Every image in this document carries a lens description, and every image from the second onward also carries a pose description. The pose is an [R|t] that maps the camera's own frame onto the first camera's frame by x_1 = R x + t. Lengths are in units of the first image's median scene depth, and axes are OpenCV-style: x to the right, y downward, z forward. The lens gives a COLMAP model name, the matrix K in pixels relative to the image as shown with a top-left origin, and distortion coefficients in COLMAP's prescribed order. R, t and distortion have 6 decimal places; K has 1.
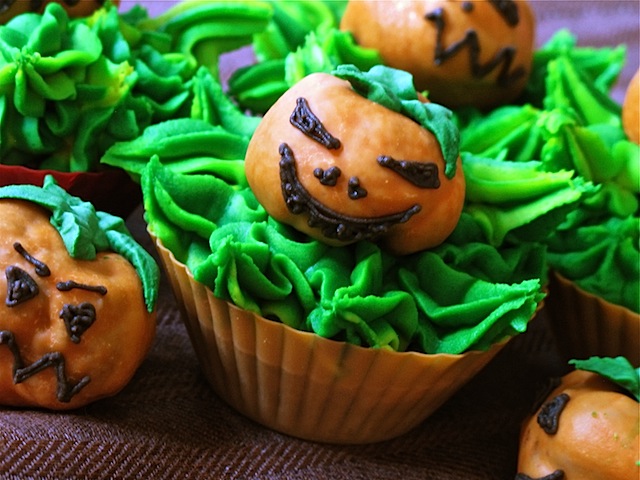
lens RADIAL K [[2130.6, 0, 320.5], [0, 2130.6, 238.2], [0, 0, 1]] dist [-0.160704, 0.000000]
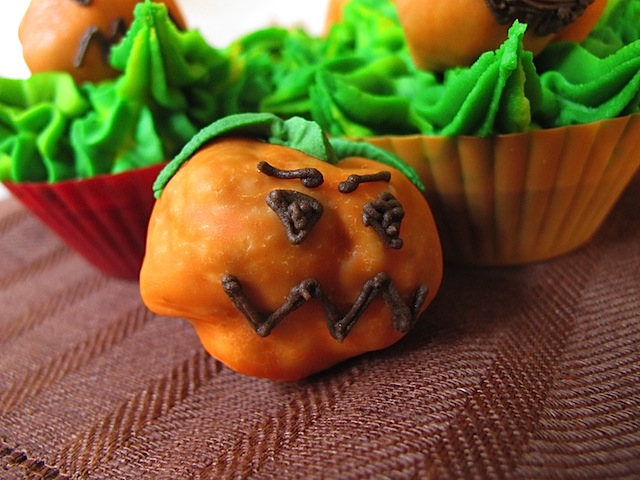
lens RADIAL K [[546.5, 0, 319.7], [0, 546.5, 242.3], [0, 0, 1]] dist [-0.148424, 0.025927]
pose [[0.864977, -0.459676, 0.201279, -0.169472], [0.470068, 0.882619, -0.004369, 0.034637], [-0.175644, 0.098394, 0.979524, 0.797296]]
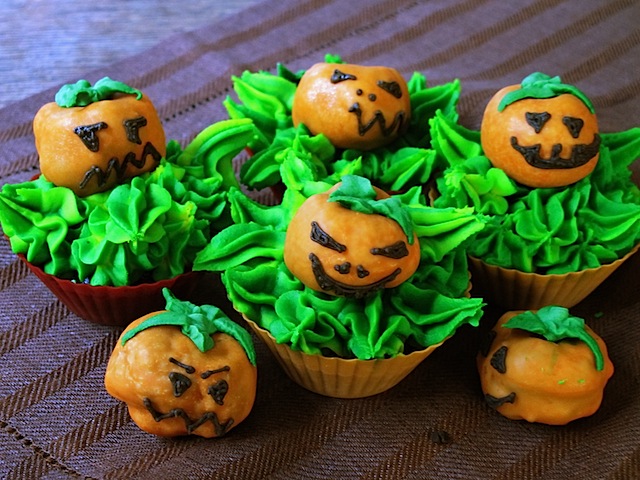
lens RADIAL K [[1192.9, 0, 320.9], [0, 1192.9, 243.8], [0, 0, 1]] dist [-0.076326, 0.000000]
pose [[0.964660, -0.255124, 0.065894, -0.067299], [0.236690, 0.948886, 0.208789, -0.236860], [-0.115793, -0.185814, 0.975738, 0.108330]]
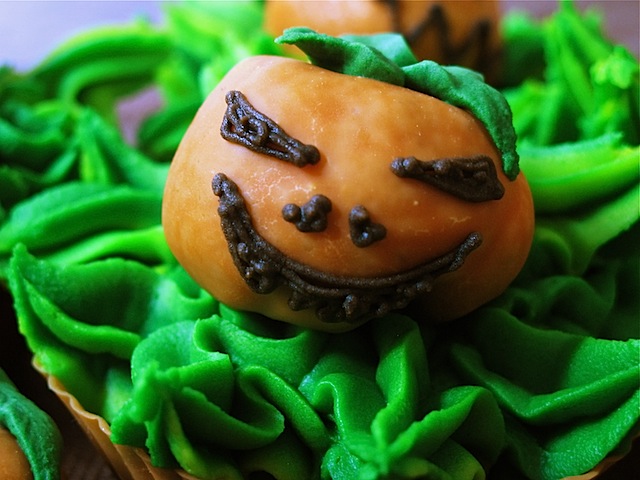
lens RADIAL K [[1192.9, 0, 321.3], [0, 1192.9, 240.5], [0, 0, 1]] dist [-0.076326, 0.000000]
pose [[0.977569, -0.202394, 0.058270, -0.012479], [0.204189, 0.978569, -0.026651, -0.013505], [-0.051627, 0.037951, 0.997945, 0.676477]]
